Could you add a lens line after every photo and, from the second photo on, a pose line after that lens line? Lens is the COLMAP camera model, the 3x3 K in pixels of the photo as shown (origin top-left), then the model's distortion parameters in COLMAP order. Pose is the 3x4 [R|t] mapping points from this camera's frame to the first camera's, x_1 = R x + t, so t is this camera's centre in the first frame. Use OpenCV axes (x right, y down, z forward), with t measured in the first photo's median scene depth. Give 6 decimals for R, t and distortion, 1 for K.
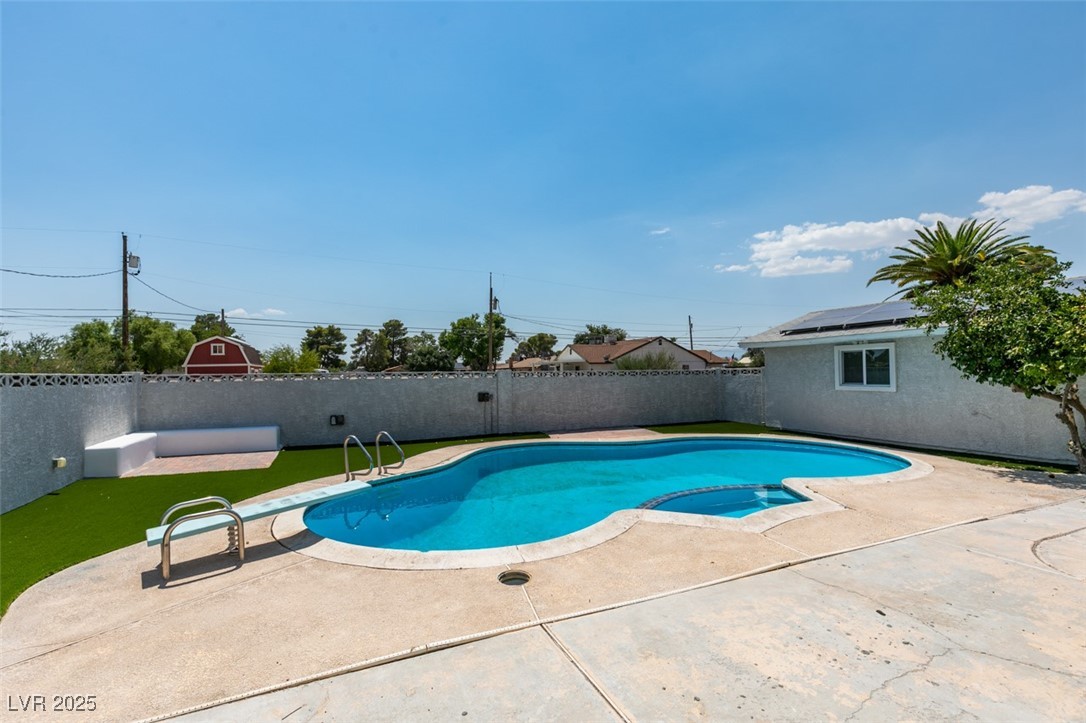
lens RADIAL K [[495.8, 0, 548.9], [0, 495.8, 356.1], [0, 0, 1]] dist [0.005102, -0.000312]
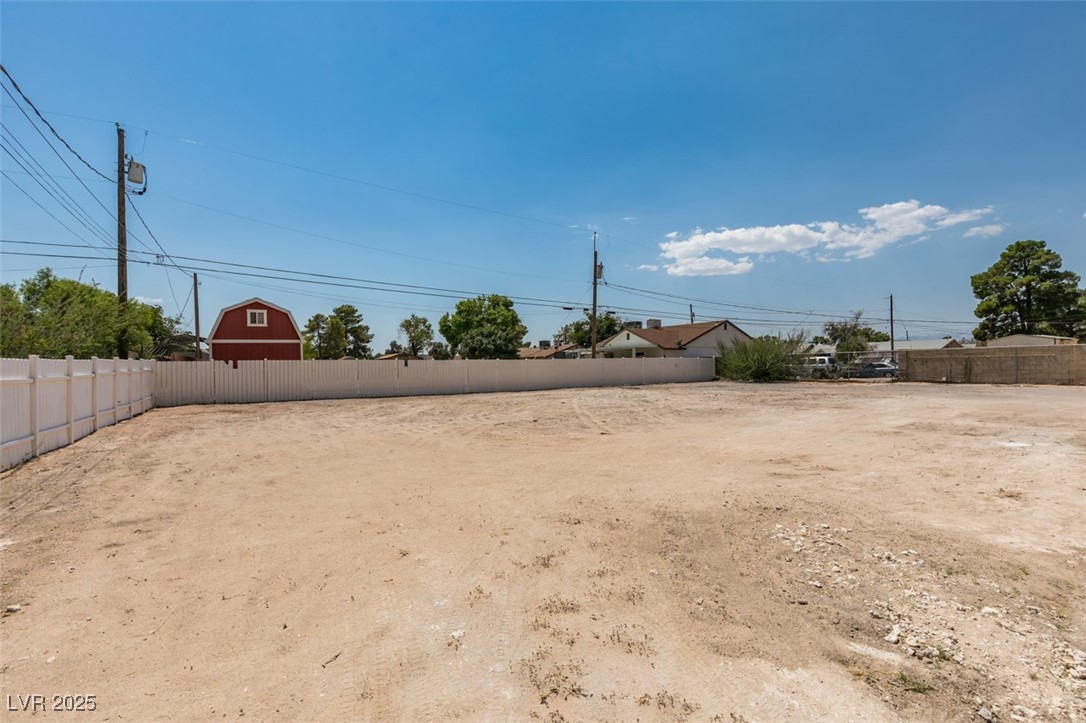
lens RADIAL K [[495.8, 0, 539.4], [0, 495.8, 370.9], [0, 0, 1]] dist [0.005102, -0.000312]
pose [[0.989076, 0.000179, 0.147407, -0.383910], [-0.005946, 0.999234, 0.038687, 0.030112], [-0.147287, -0.039141, 0.988319, 0.266339]]
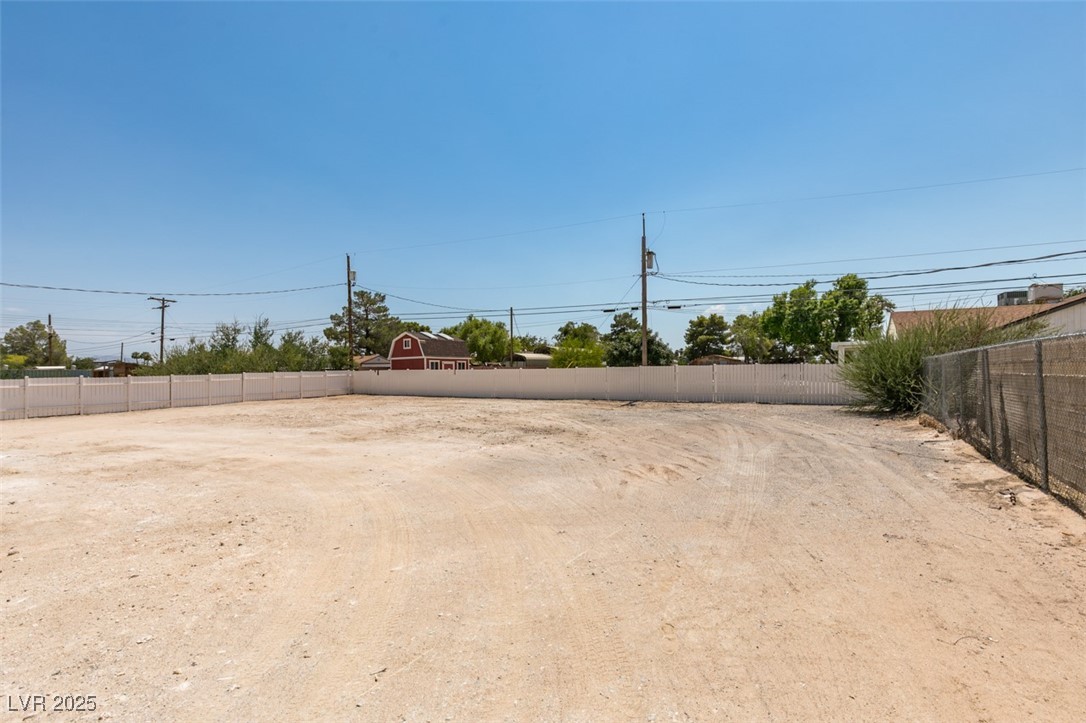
lens RADIAL K [[495.8, 0, 541.3], [0, 495.8, 364.7], [0, 0, 1]] dist [0.005102, -0.000312]
pose [[0.571141, -0.000884, -0.820851, 0.417982], [0.027963, 0.999440, 0.018380, 0.021514], [0.820375, -0.033451, 0.570846, 0.610321]]
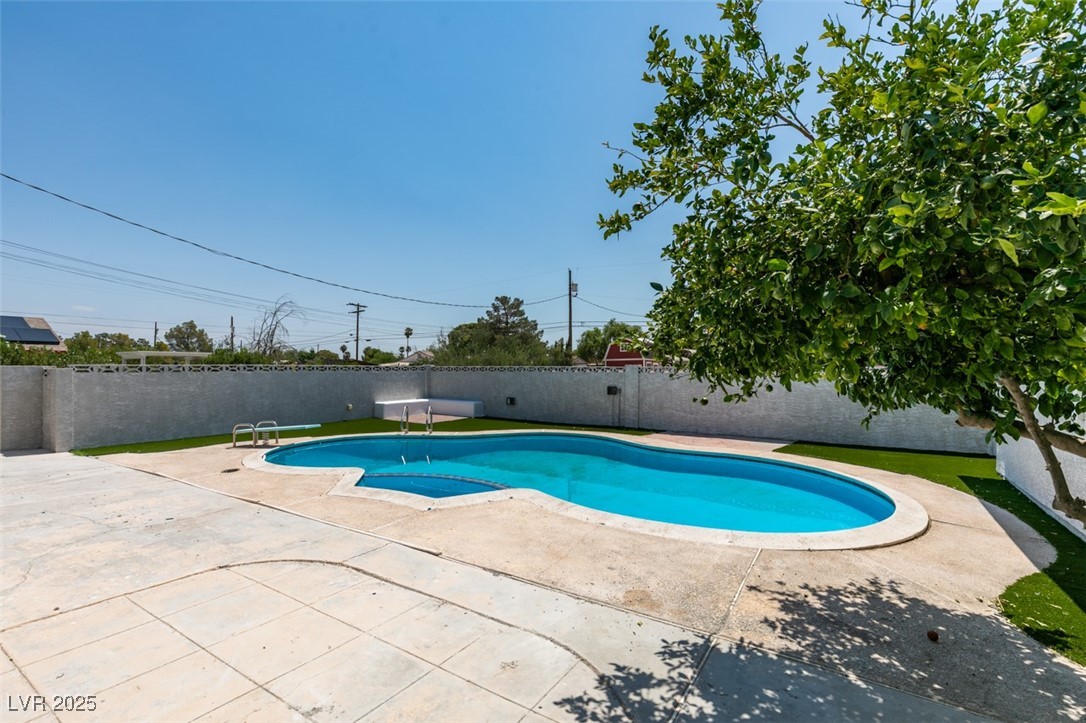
lens RADIAL K [[495.8, 0, 541.9], [0, 495.8, 361.3], [0, 0, 1]] dist [0.005102, -0.000312]
pose [[0.537306, 0.001370, -0.843386, 0.301181], [0.019698, 0.999706, 0.014173, 0.000463], [0.843157, -0.024228, 0.537121, 0.130627]]
